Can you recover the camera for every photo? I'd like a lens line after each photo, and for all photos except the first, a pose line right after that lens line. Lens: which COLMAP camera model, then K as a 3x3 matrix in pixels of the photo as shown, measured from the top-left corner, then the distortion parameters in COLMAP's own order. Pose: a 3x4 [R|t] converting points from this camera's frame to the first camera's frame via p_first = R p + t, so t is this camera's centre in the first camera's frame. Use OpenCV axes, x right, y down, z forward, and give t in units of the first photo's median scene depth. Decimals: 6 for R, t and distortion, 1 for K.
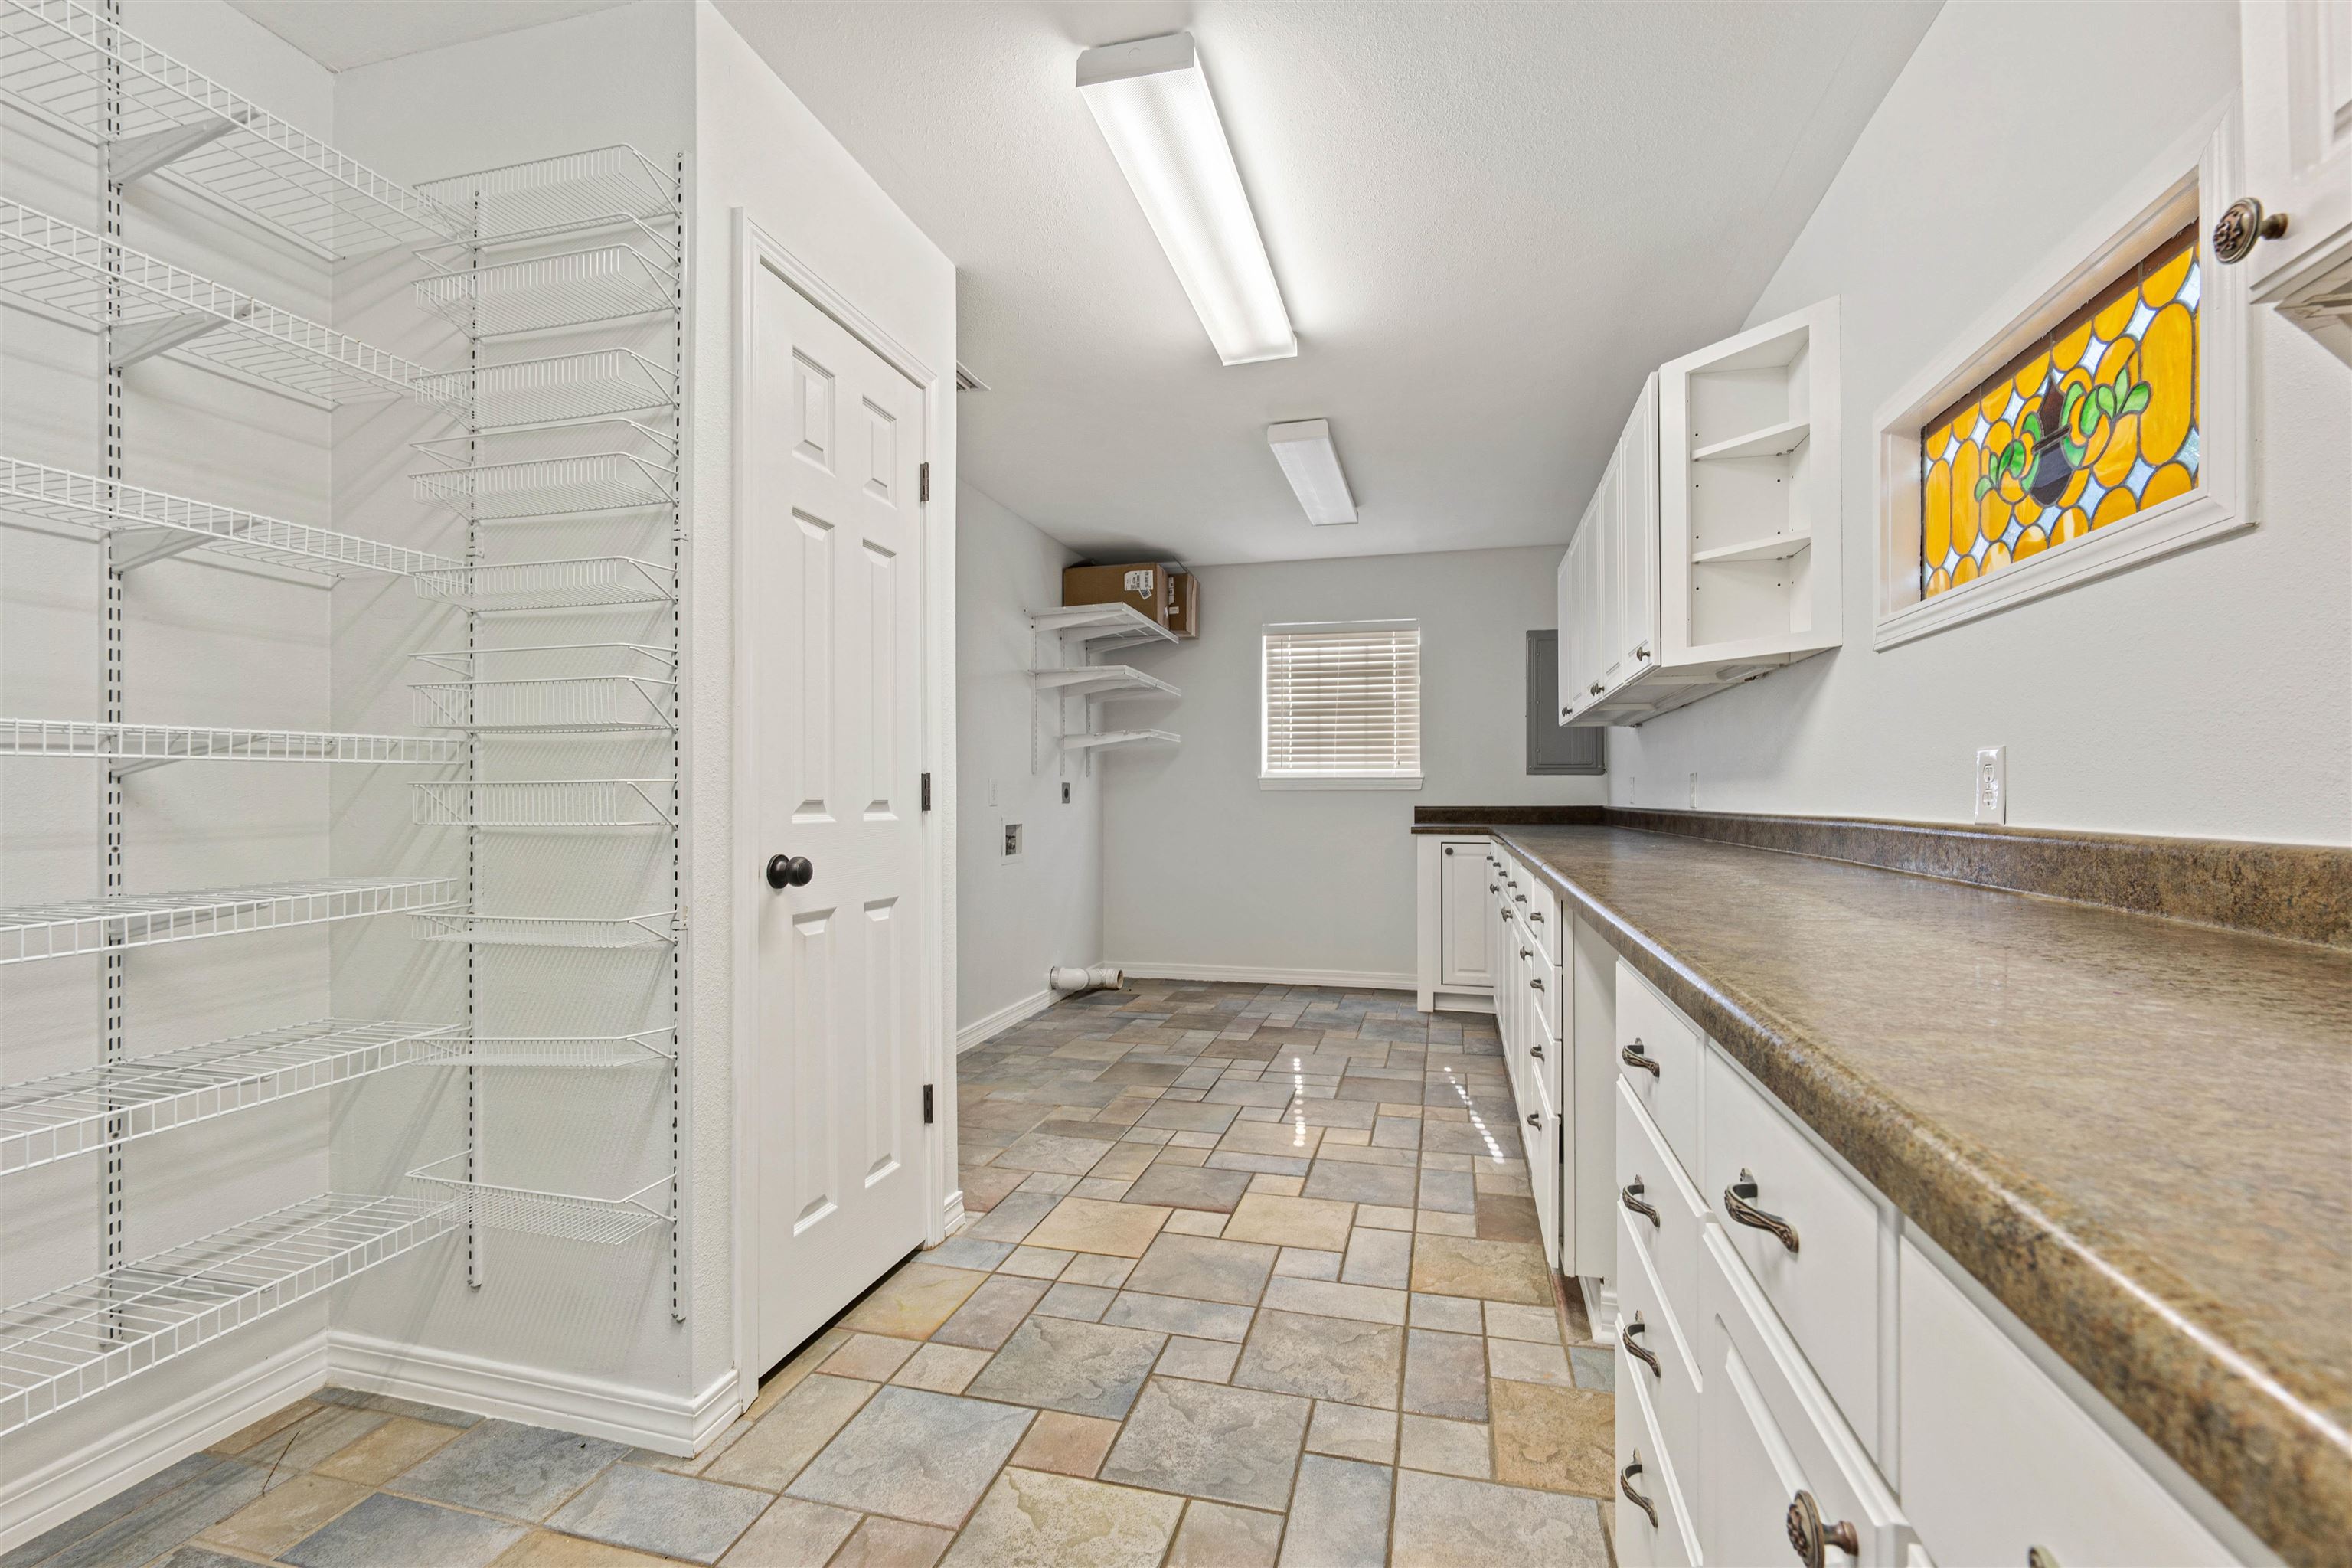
lens RADIAL K [[1022.3, 0, 1165.1], [0, 1022.3, 786.2], [0, 0, 1]] dist [0.000993, -0.000011]
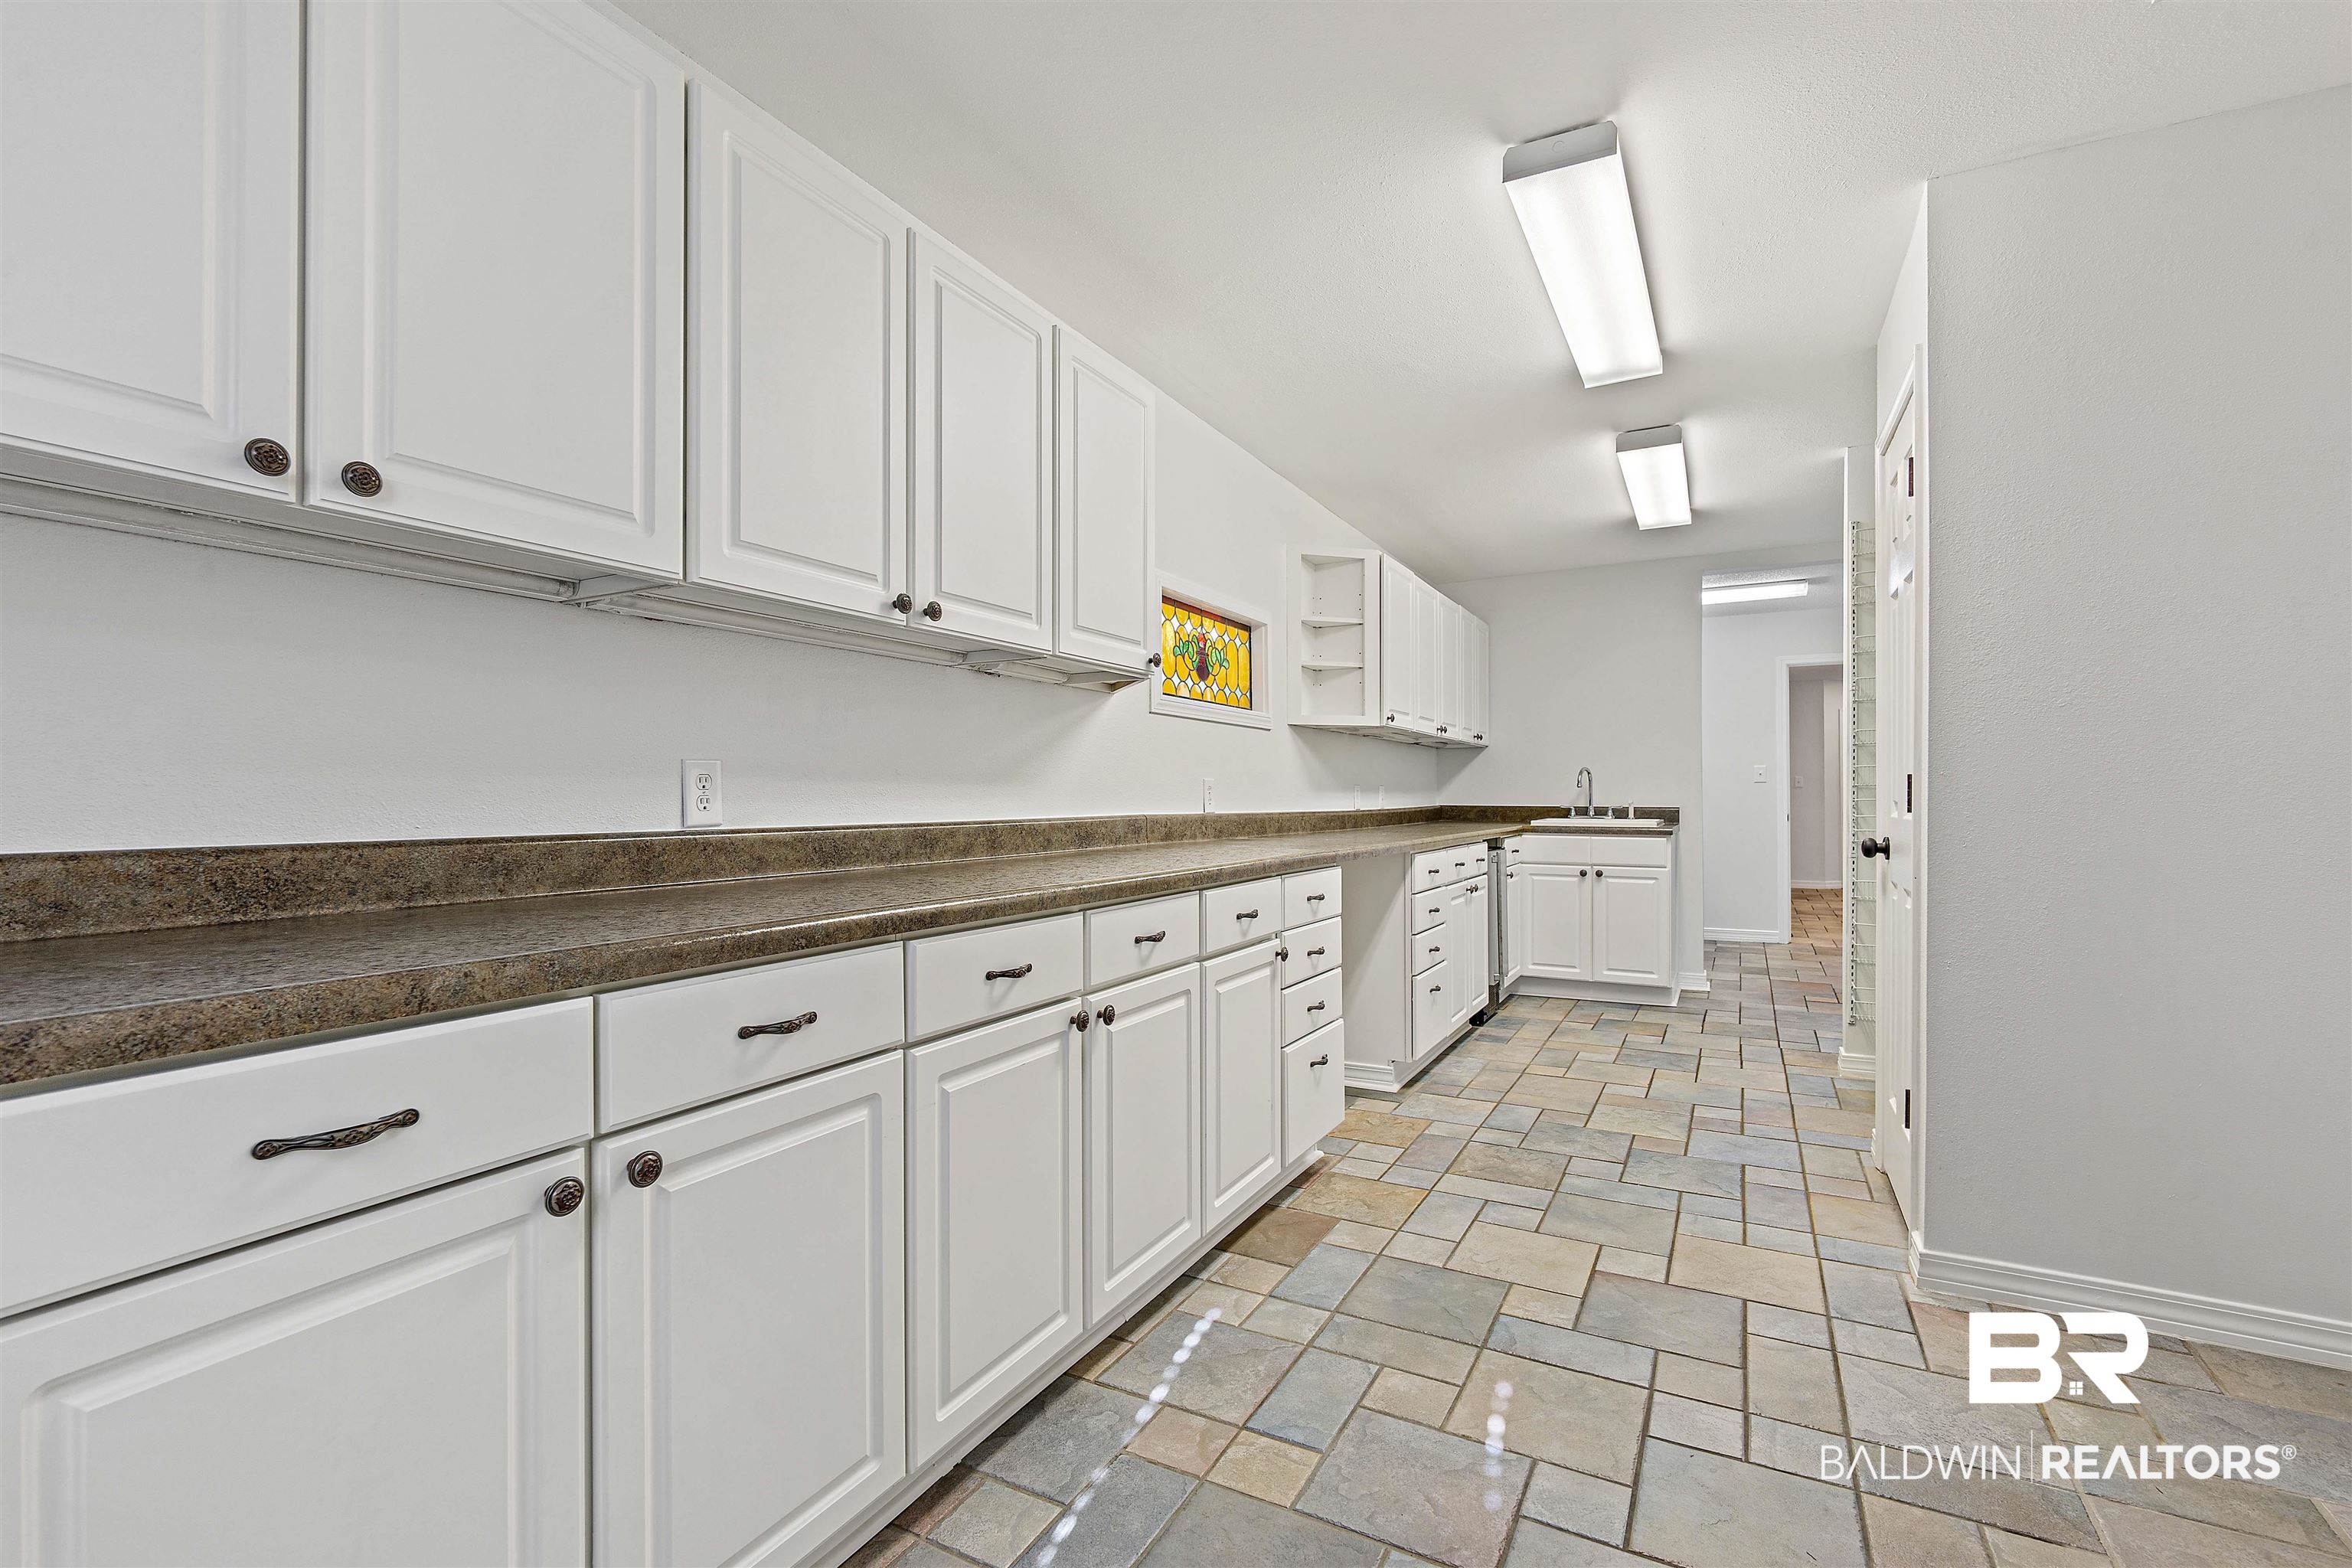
lens RADIAL K [[1022.3, 0, 1173.3], [0, 1022.3, 793.4], [0, 0, 1]] dist [0.000993, -0.000011]
pose [[-0.972440, 0.002969, 0.233134, 0.193700], [-0.000306, 0.999902, -0.014011, 0.014090], [-0.233152, -0.013696, -0.972344, 1.779022]]
